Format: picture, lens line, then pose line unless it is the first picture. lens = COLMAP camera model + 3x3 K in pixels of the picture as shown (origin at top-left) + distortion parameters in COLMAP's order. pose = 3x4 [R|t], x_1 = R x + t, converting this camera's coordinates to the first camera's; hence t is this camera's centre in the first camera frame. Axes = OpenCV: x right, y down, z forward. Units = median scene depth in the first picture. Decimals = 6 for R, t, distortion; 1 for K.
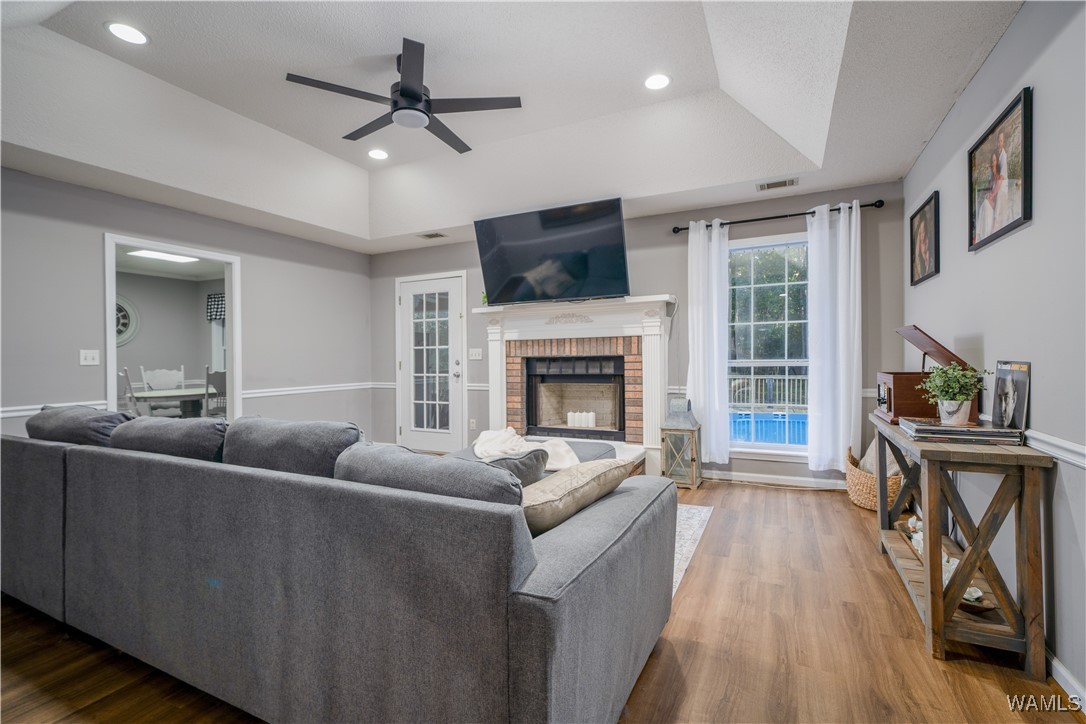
lens RADIAL K [[490.9, 0, 540.9], [0, 490.9, 374.6], [0, 0, 1]] dist [0.002419, 0.000666]
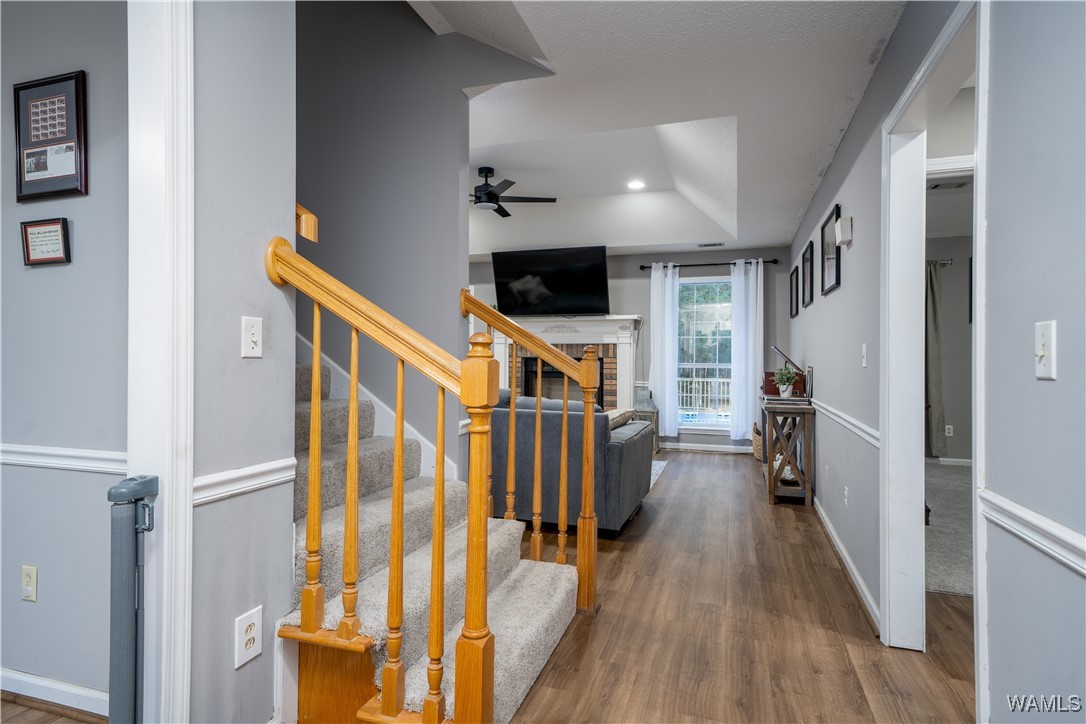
lens RADIAL K [[578.0, 0, 544.8], [0, 578.0, 356.1], [0, 0, 1]] dist [0.024236, 0.000107]
pose [[0.989894, 0.022233, 0.140053, -0.211640], [-0.017299, 0.999189, -0.036351, 0.016261], [-0.140747, 0.033560, 0.989477, -0.544275]]
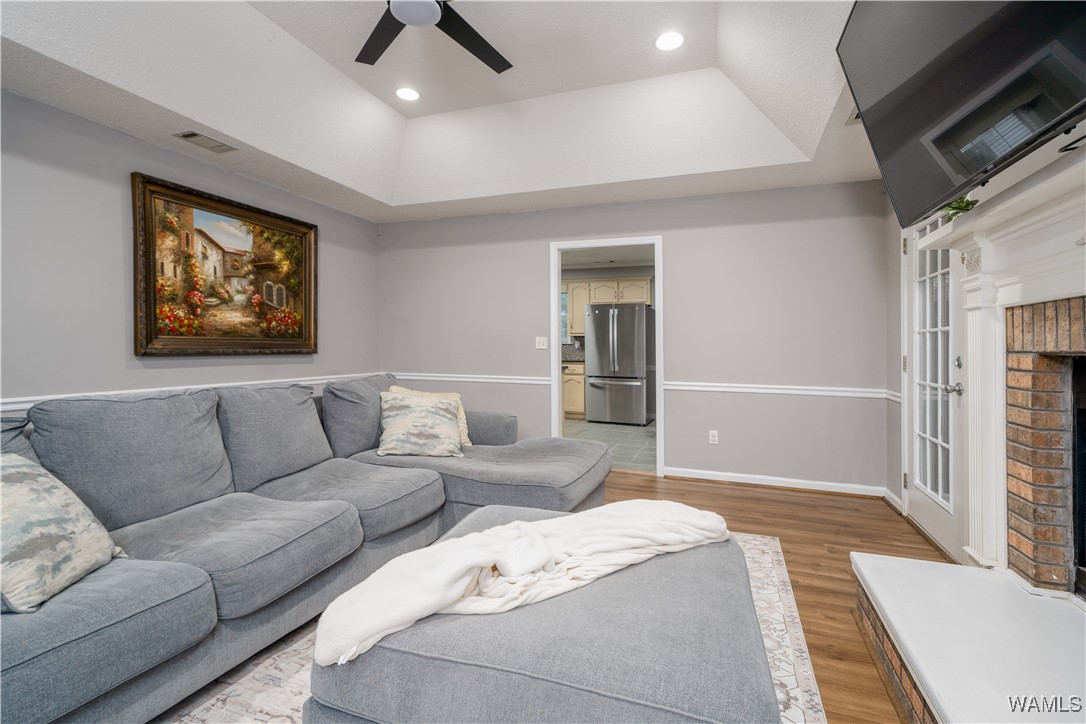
lens RADIAL K [[501.8, 0, 538.8], [0, 501.8, 346.2], [0, 0, 1]] dist [0.001117, 0.000264]
pose [[0.101593, 0.014413, -0.994722, 0.304847], [-0.047324, 0.998833, 0.009639, -0.030732], [0.993700, 0.046094, 0.102156, 0.691631]]
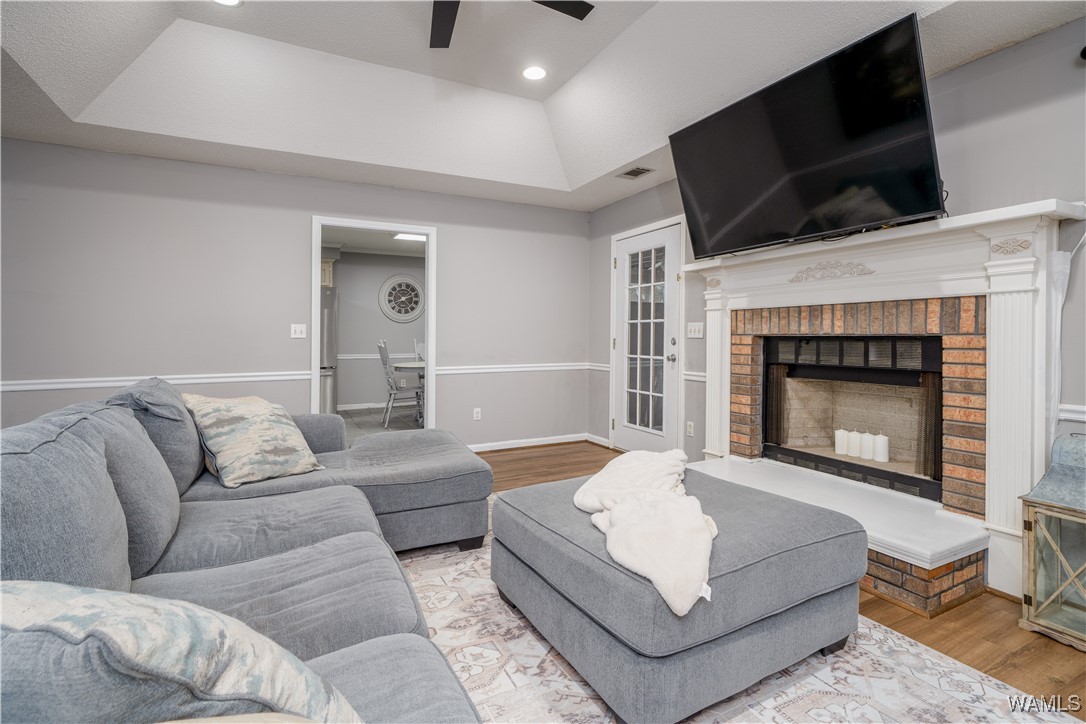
lens RADIAL K [[513.7, 0, 541.4], [0, 513.7, 340.1], [0, 0, 1]] dist [0.002120, 0.000522]
pose [[0.804390, 0.018642, -0.593809, 0.153698], [-0.030226, 0.999497, -0.009568, -0.016083], [0.593332, 0.025645, 0.804549, 0.325475]]
